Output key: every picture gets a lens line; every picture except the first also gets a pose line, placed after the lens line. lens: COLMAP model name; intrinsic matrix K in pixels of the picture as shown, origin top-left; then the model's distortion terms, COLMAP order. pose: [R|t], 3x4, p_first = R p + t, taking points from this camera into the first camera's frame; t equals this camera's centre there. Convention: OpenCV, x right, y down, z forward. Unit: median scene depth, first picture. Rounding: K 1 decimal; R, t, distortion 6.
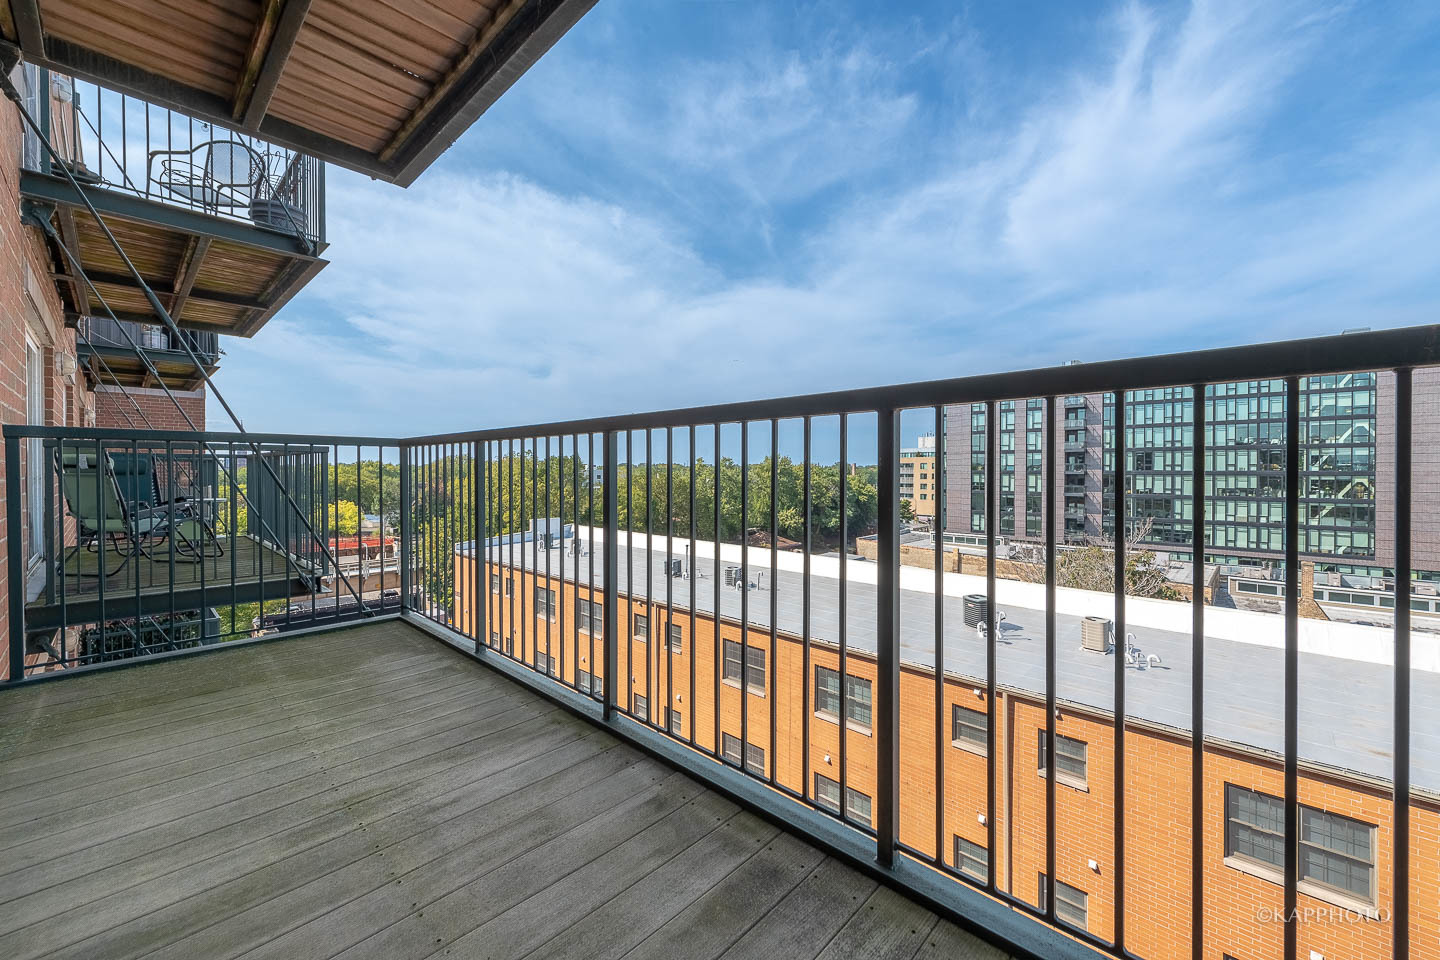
lens RADIAL K [[563.4, 0, 727.6], [0, 563.4, 475.0], [0, 0, 1]] dist [0.020667, -0.006949]
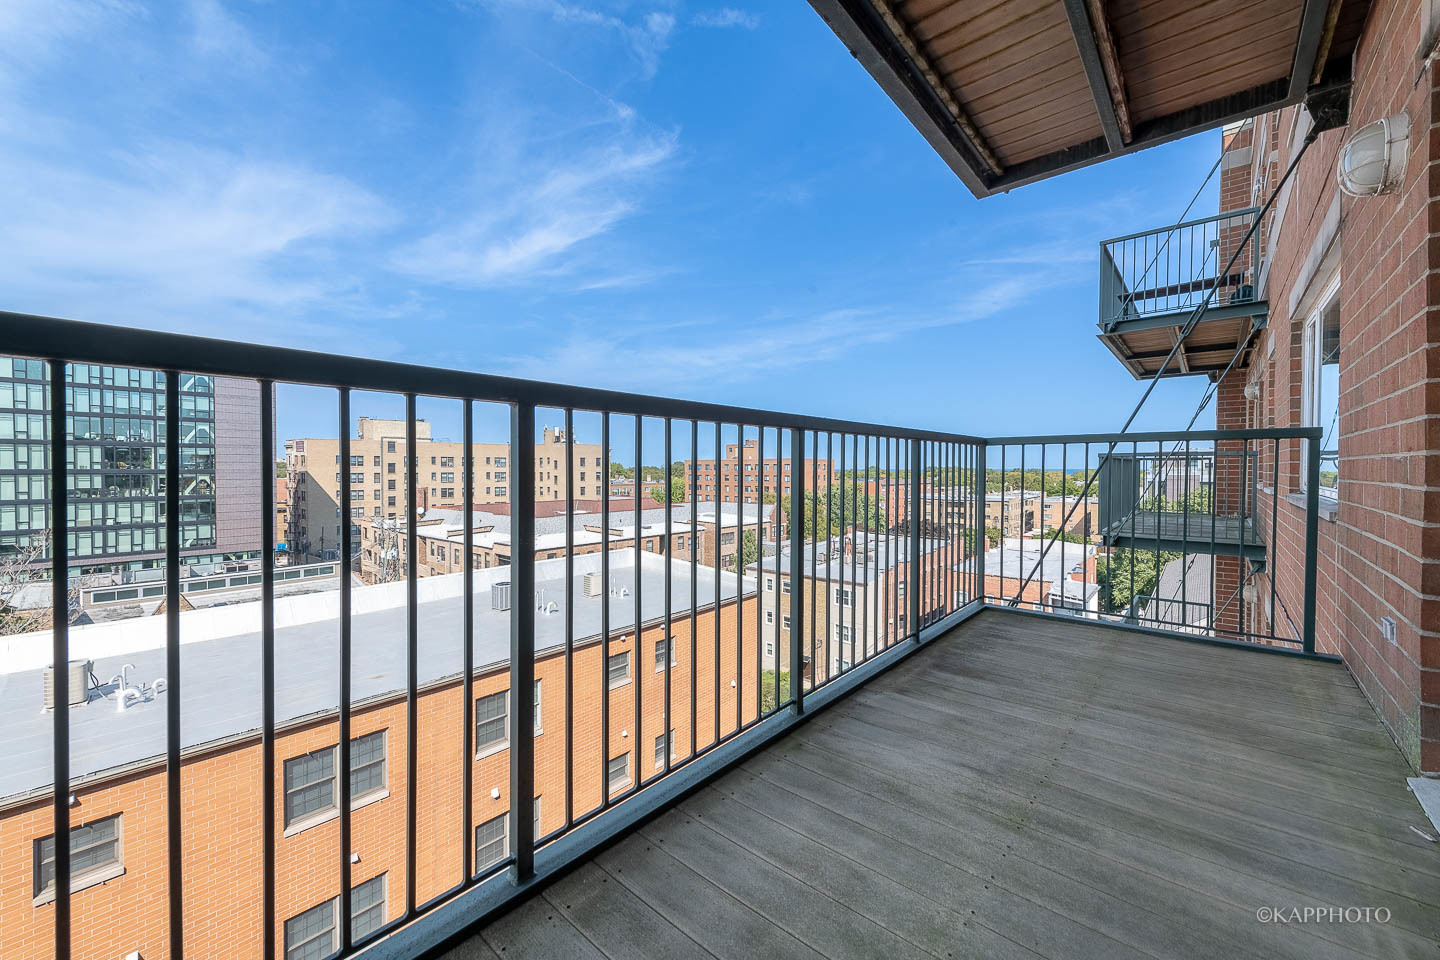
lens RADIAL K [[563.4, 0, 727.6], [0, 563.4, 475.0], [0, 0, 1]] dist [0.020667, -0.006949]
pose [[-0.047284, -0.011677, 0.998813, -0.076365], [0.008781, 0.999888, 0.012105, -0.000494], [-0.998843, 0.009343, -0.047176, 0.073793]]
